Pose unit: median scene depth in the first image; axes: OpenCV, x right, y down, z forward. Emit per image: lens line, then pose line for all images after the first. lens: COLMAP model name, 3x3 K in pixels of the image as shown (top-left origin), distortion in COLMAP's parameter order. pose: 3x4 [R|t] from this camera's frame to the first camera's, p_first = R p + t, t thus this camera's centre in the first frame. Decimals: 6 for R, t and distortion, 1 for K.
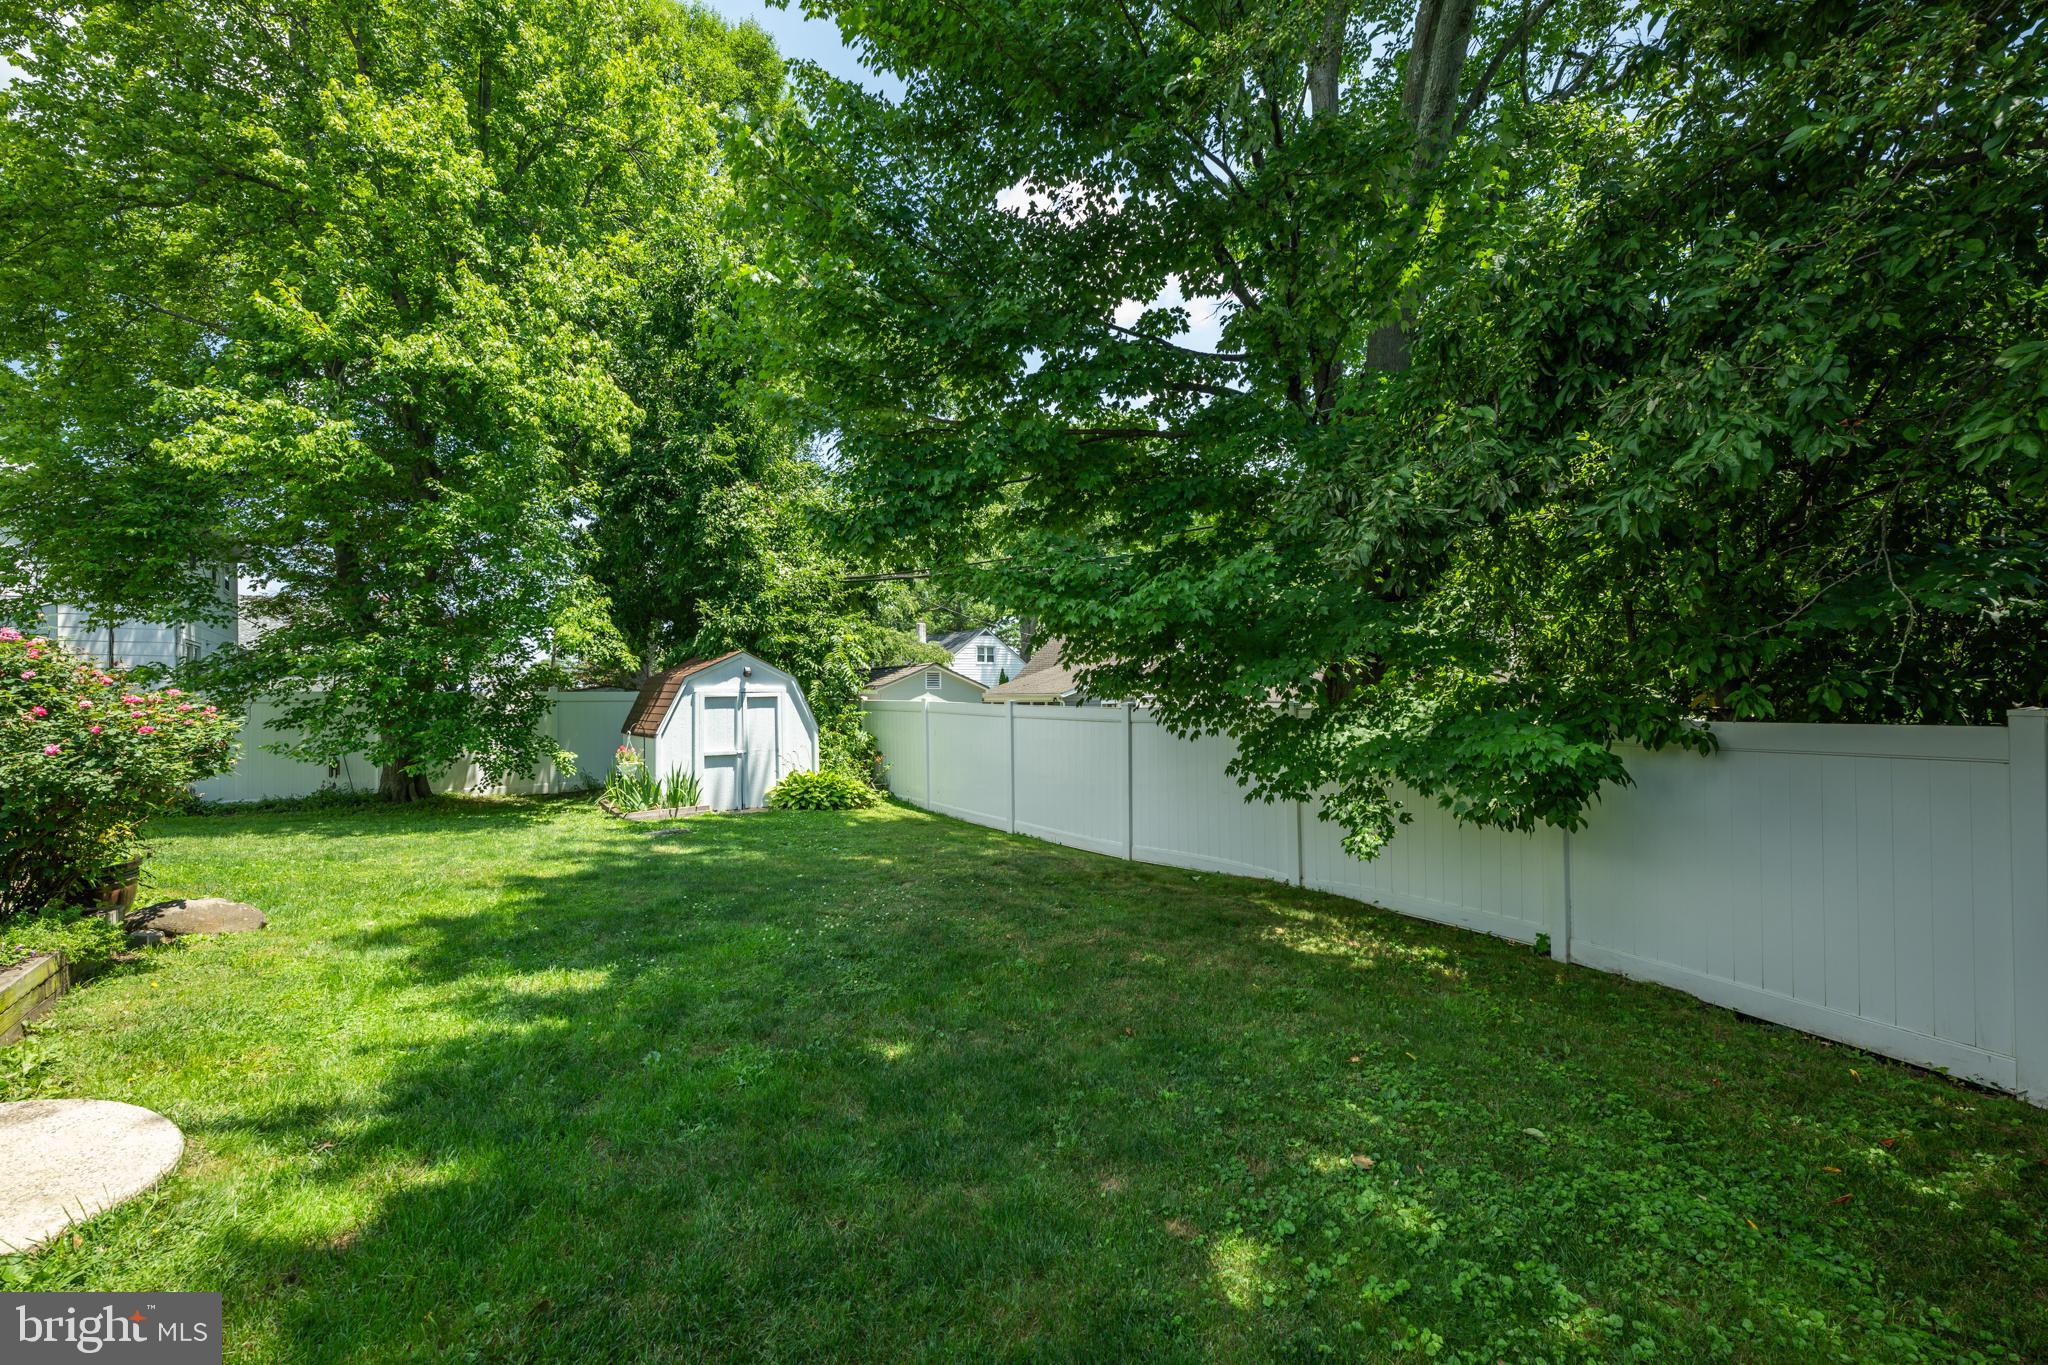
lens RADIAL K [[864.0, 0, 1031.6], [0, 864.0, 702.4], [0, 0, 1]] dist [0.000093, -0.001968]
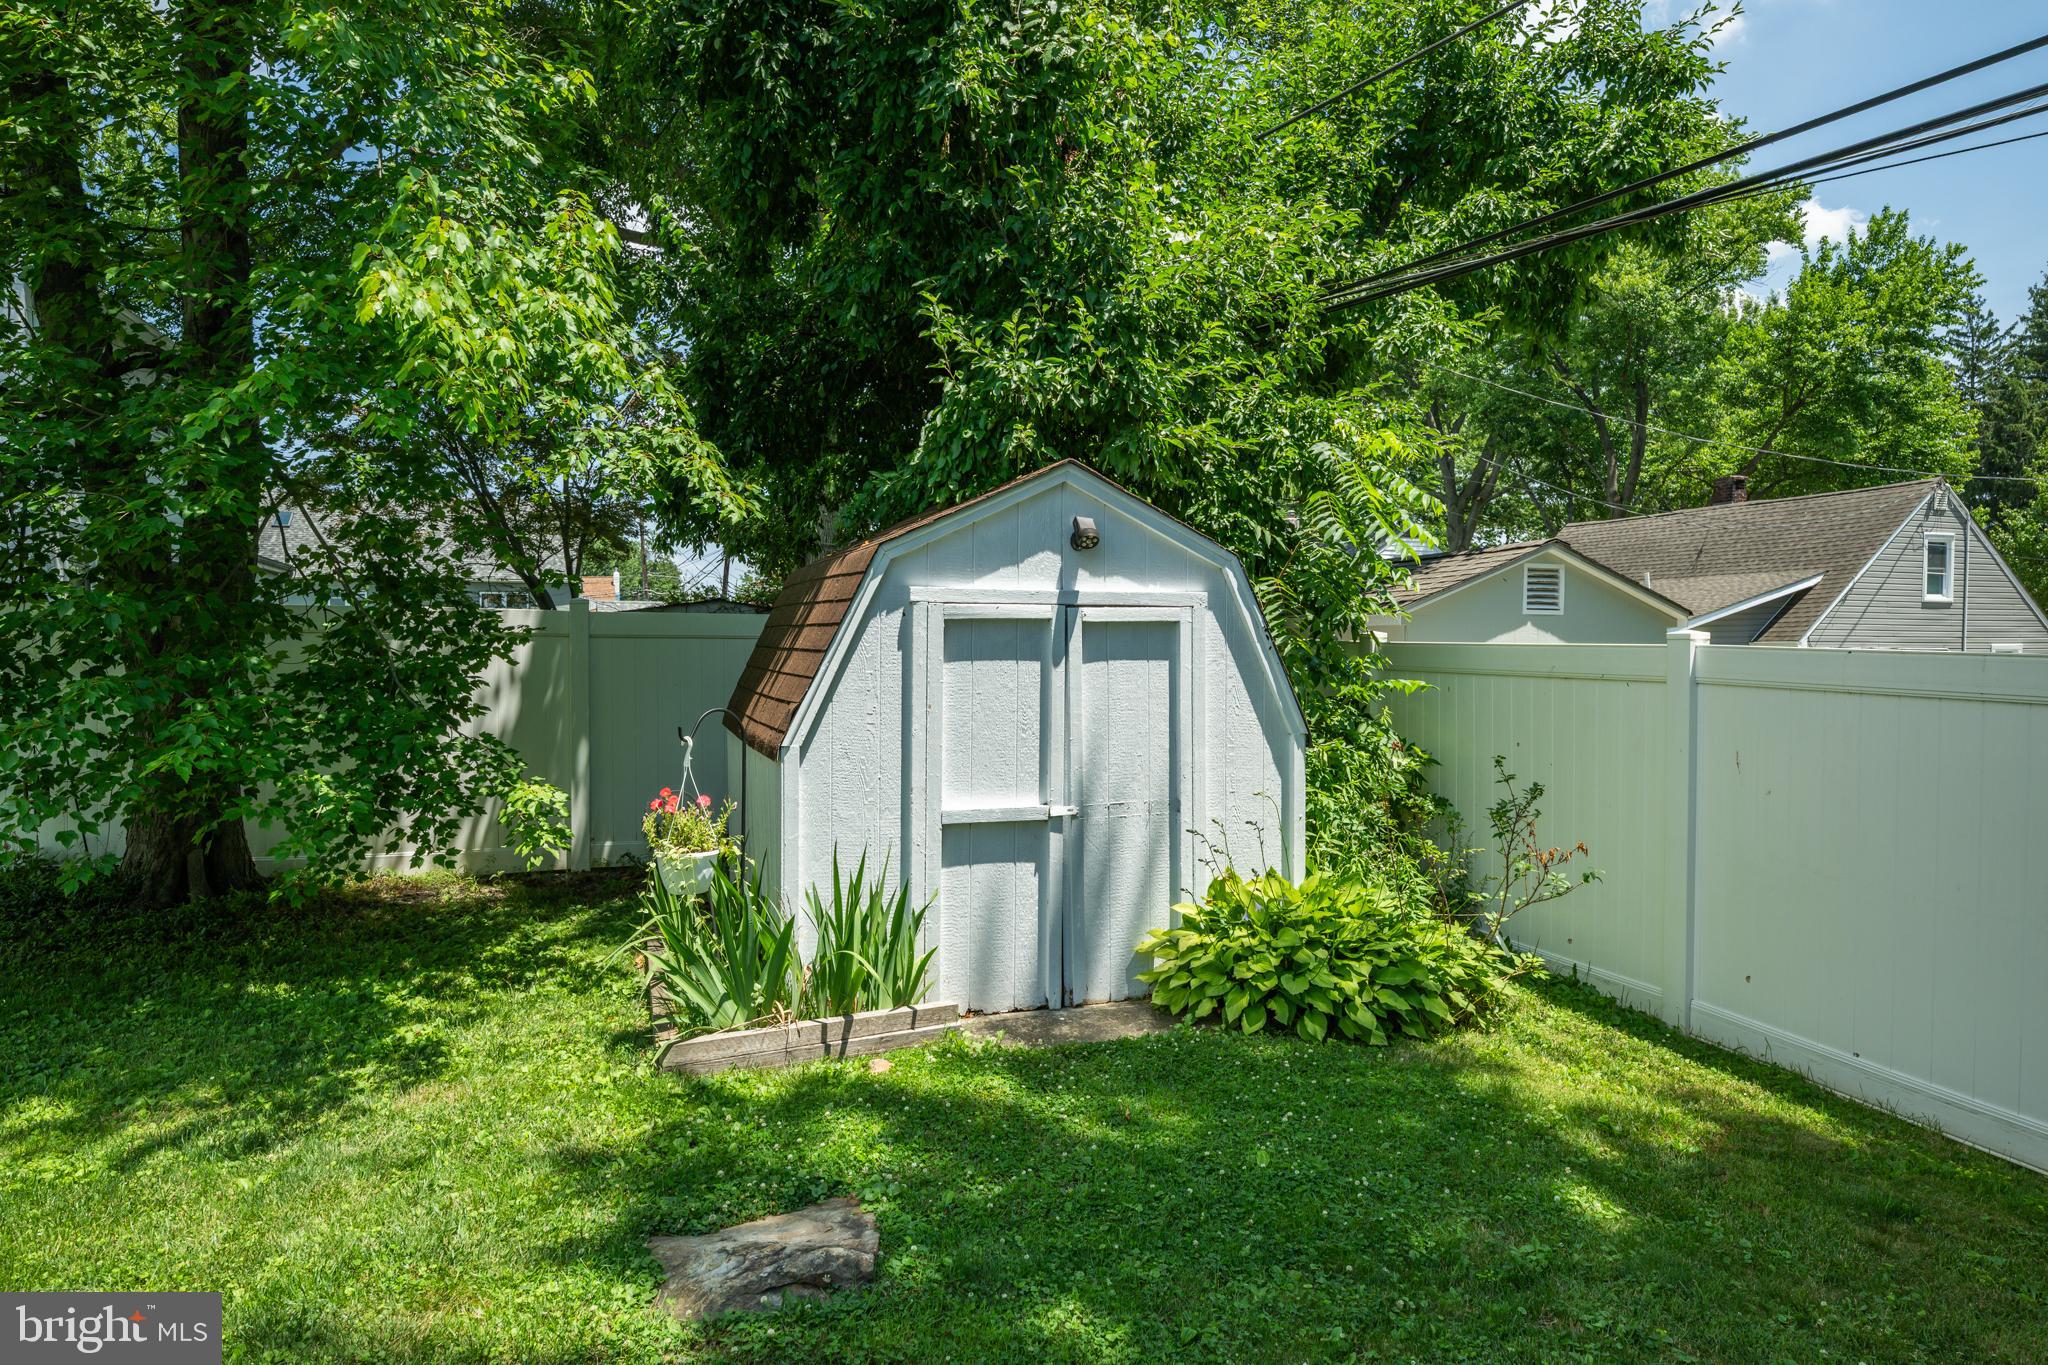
lens RADIAL K [[1220.5, 0, 1033.6], [0, 1220.5, 689.4], [0, 0, 1]] dist [0.000798, 0.002342]
pose [[0.958794, 0.018258, -0.283515, -0.228541], [-0.011826, 0.999633, 0.024382, 0.006693], [0.283856, -0.020025, 0.958658, 0.602357]]
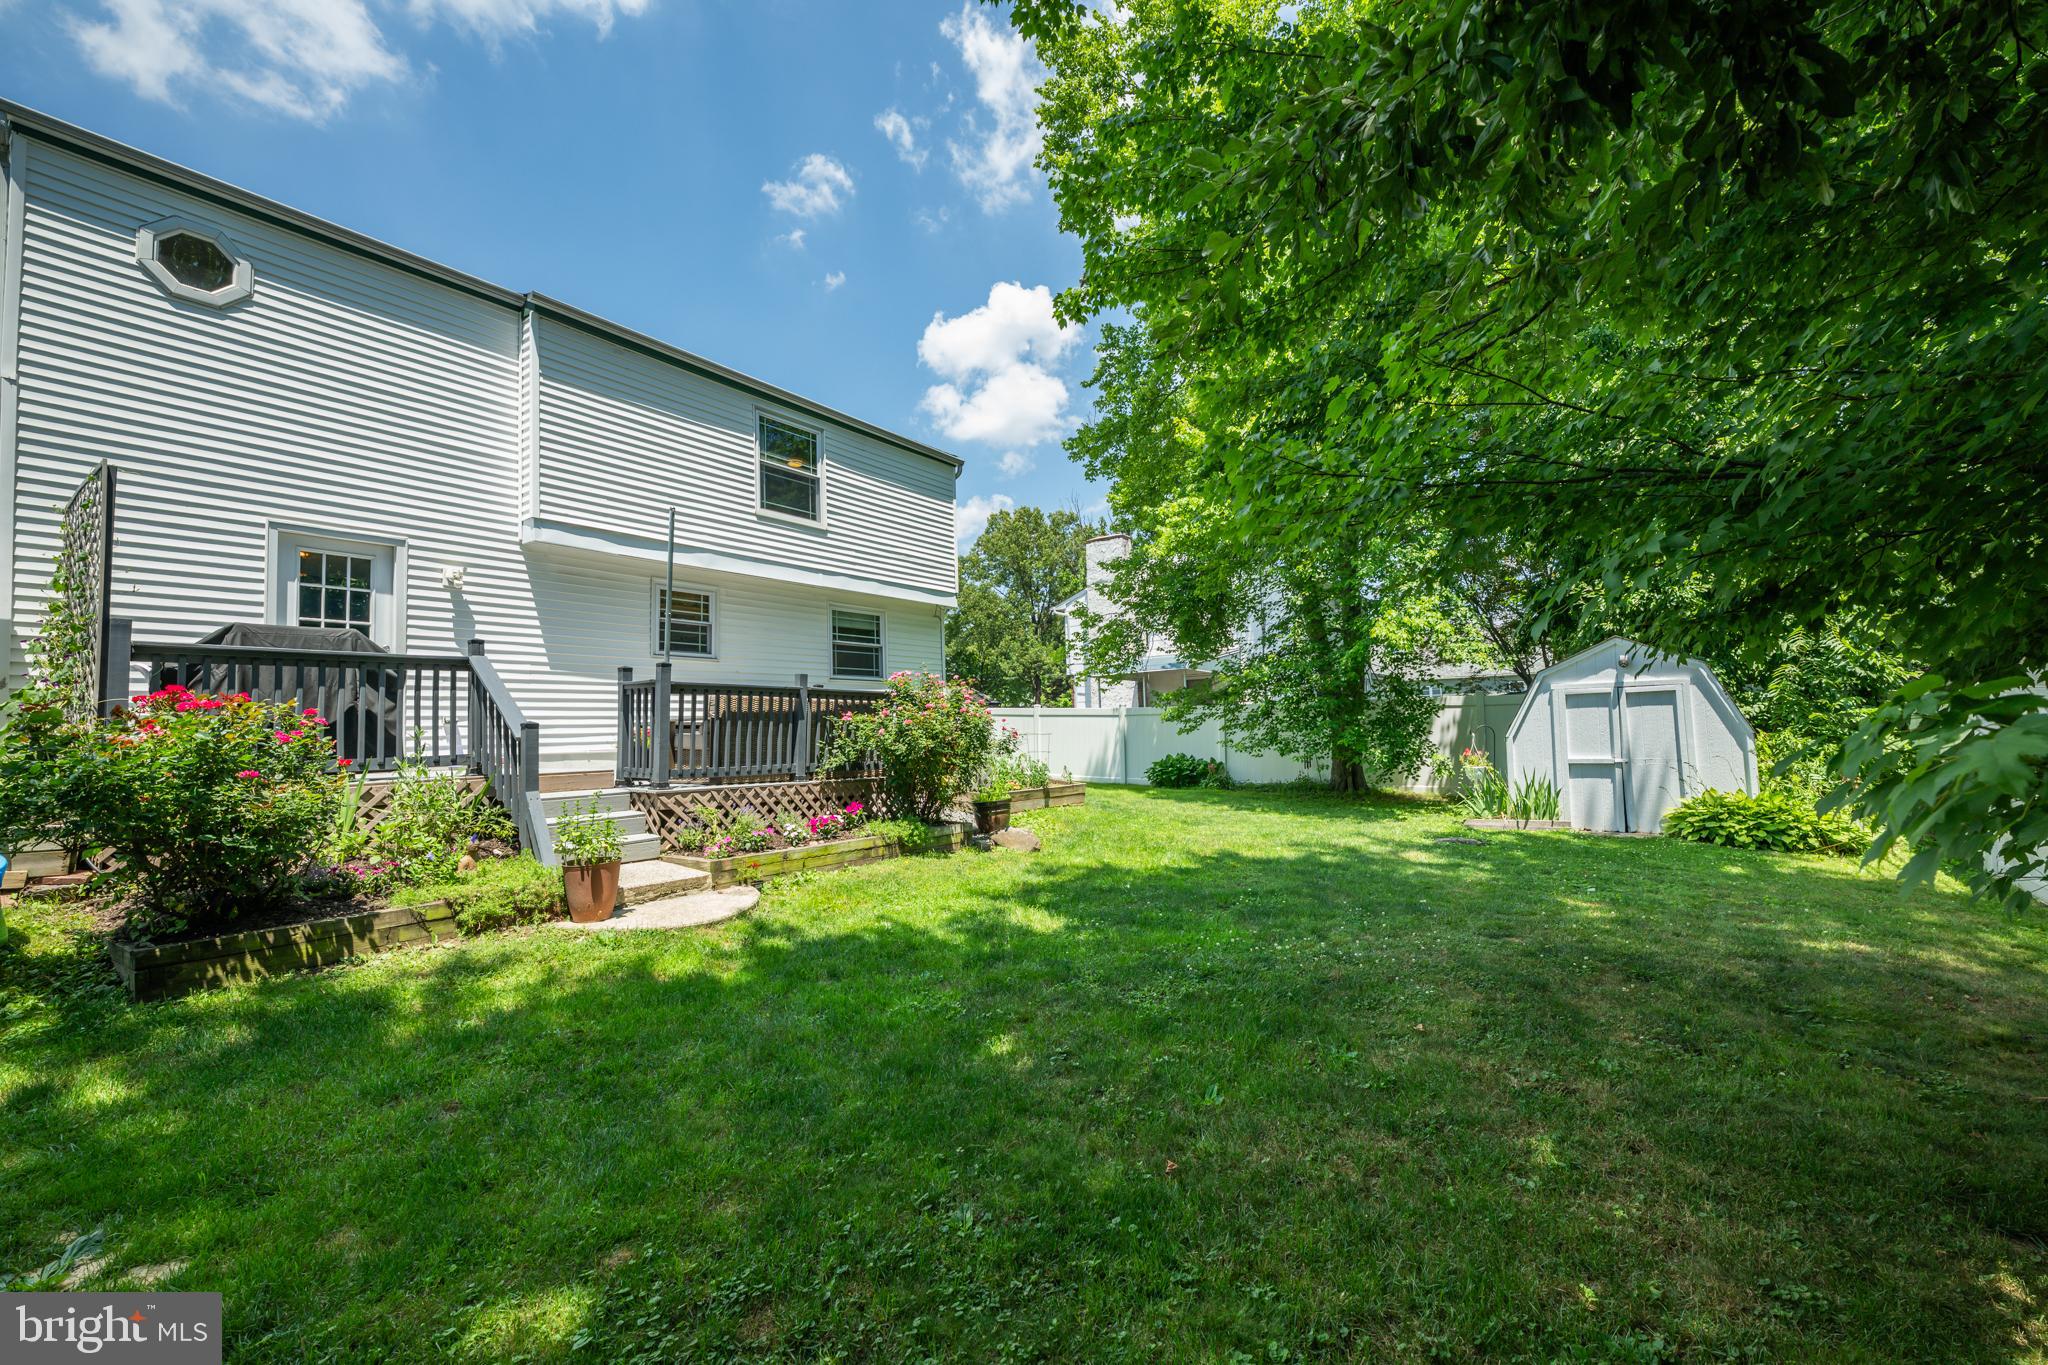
lens RADIAL K [[809.3, 0, 1020.0], [0, 809.3, 683.7], [0, 0, 1]] dist [-0.000661, -0.000001]
pose [[0.284023, -0.055219, -0.957226, 0.232525], [0.017267, 0.998473, -0.052475, 0.015365], [0.958662, -0.001624, 0.284543, 0.242796]]
